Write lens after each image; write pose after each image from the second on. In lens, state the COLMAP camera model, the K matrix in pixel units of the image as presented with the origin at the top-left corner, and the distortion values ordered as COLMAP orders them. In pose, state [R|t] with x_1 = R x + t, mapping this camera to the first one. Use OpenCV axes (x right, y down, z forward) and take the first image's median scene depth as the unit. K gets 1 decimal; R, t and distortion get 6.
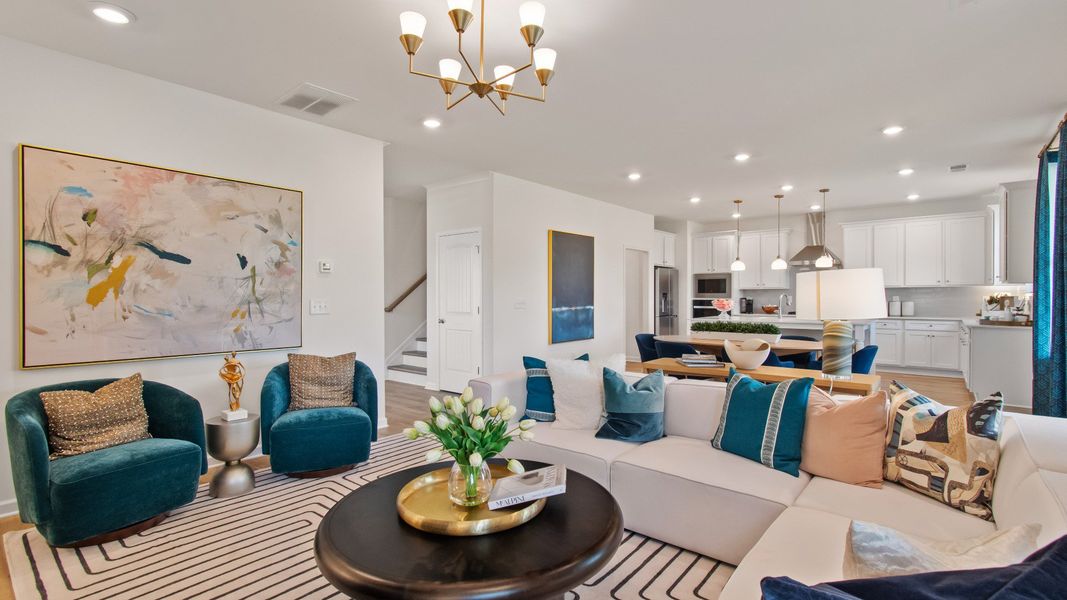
lens RADIAL K [[486.4, 0, 535.3], [0, 486.4, 297.2], [0, 0, 1]] dist [0.002433, -0.000015]
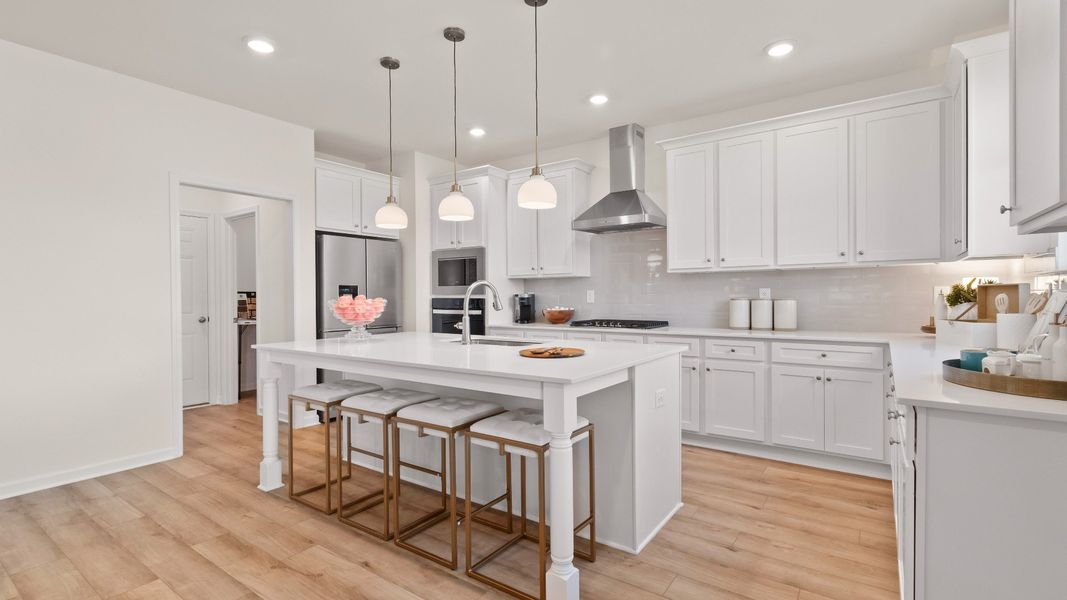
lens RADIAL K [[486.4, 0, 530.5], [0, 486.4, 297.6], [0, 0, 1]] dist [0.002433, -0.000015]
pose [[0.997005, -0.005446, 0.077146, 0.480132], [0.005263, 0.999983, 0.002583, 0.004549], [-0.077158, -0.002170, 0.997016, 0.544709]]
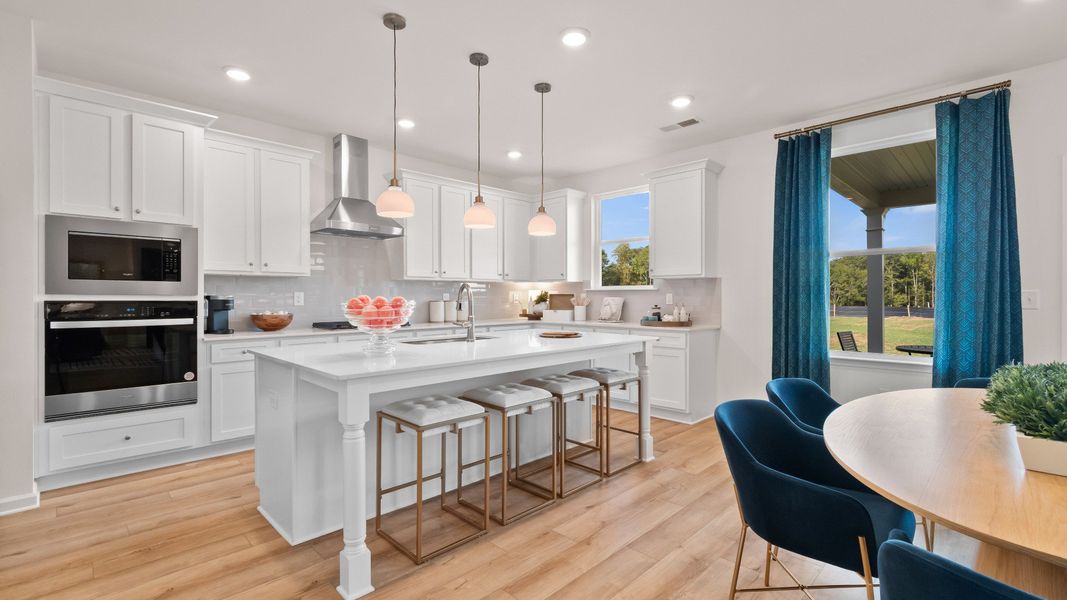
lens RADIAL K [[486.4, 0, 531.9], [0, 486.4, 297.8], [0, 0, 1]] dist [0.002433, -0.000015]
pose [[0.077922, 0.000396, 0.996959, 0.061672], [-0.000184, 1.000000, -0.000383, 0.004187], [-0.996959, -0.000153, 0.077922, 0.834608]]
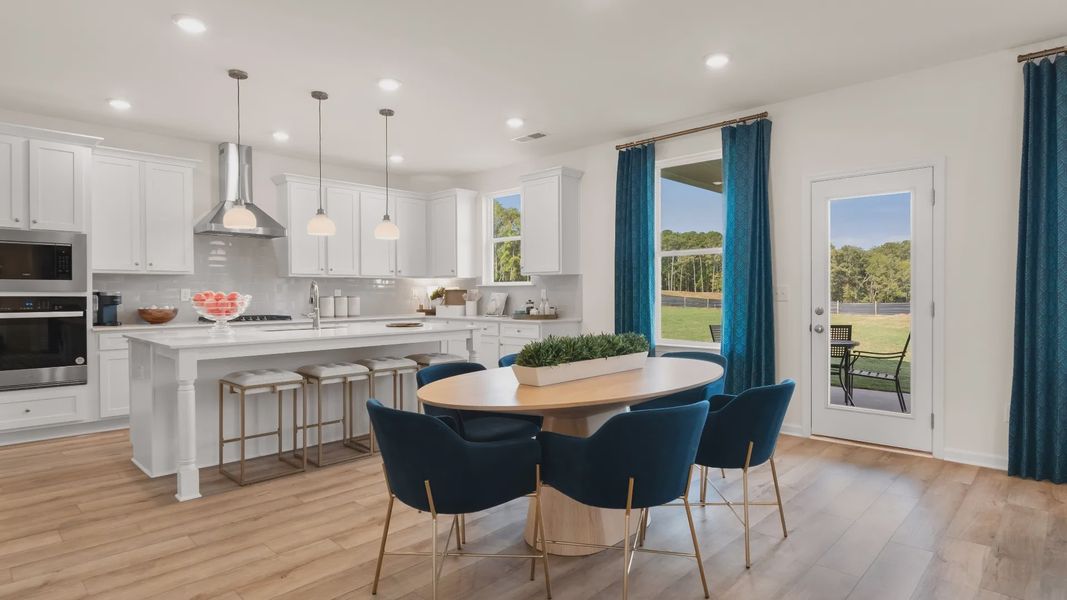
lens RADIAL K [[587.7, 0, 537.1], [0, 587.7, 298.4], [0, 0, 1]] dist [0.002445, -0.005761]
pose [[0.056946, -0.006365, 0.998357, -0.111989], [0.002947, 0.999976, 0.006208, 0.006378], [-0.998373, 0.002589, 0.056963, 0.663352]]
